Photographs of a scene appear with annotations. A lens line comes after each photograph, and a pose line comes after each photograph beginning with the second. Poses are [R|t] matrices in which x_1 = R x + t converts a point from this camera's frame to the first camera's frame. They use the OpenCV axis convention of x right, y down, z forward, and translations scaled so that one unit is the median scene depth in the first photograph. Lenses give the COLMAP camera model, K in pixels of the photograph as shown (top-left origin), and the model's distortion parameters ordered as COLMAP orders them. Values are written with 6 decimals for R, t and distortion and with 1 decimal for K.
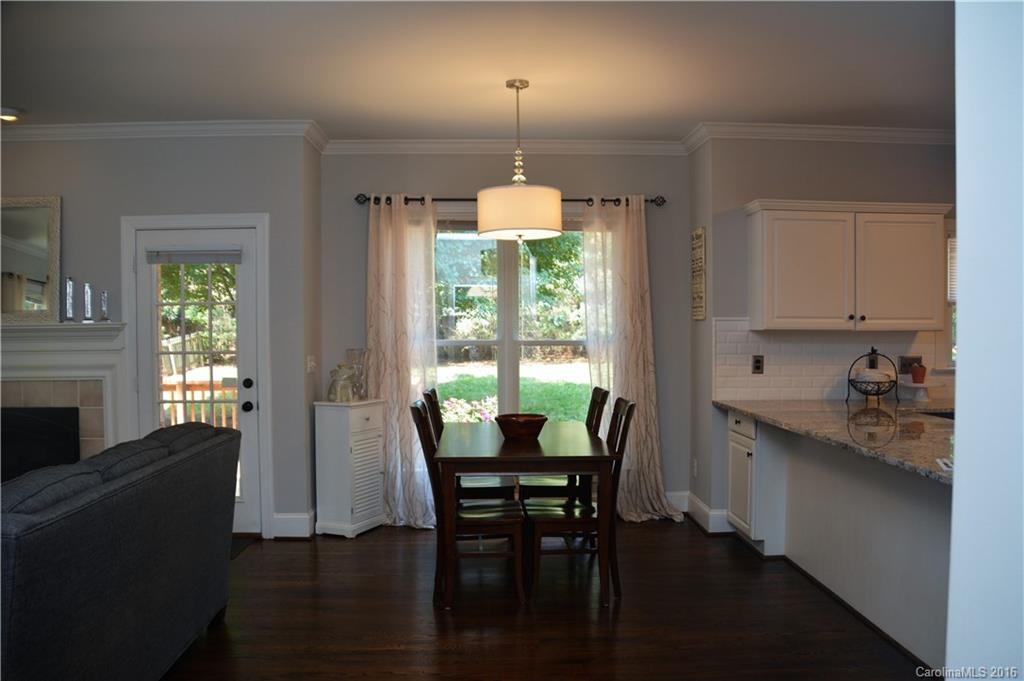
lens RADIAL K [[877.0, 0, 512.0], [0, 877.0, 340.5], [0, 0, 1]] dist [-0.004180, 0.000996]
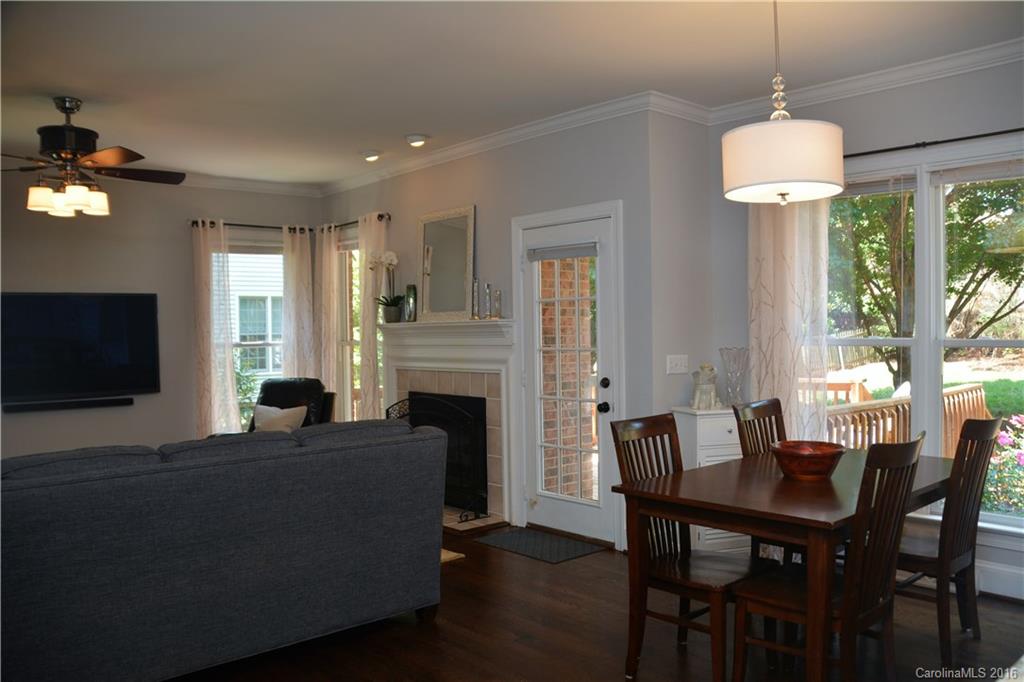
lens RADIAL K [[863.5, 0, 512.0], [0, 863.5, 341.0], [0, 0, 1]] dist [-0.089007, -0.000991]
pose [[0.661648, 0.010111, -0.749746, 0.328491], [-0.003073, 0.999937, 0.010773, -0.005689], [0.749808, -0.004824, 0.661638, 0.317149]]
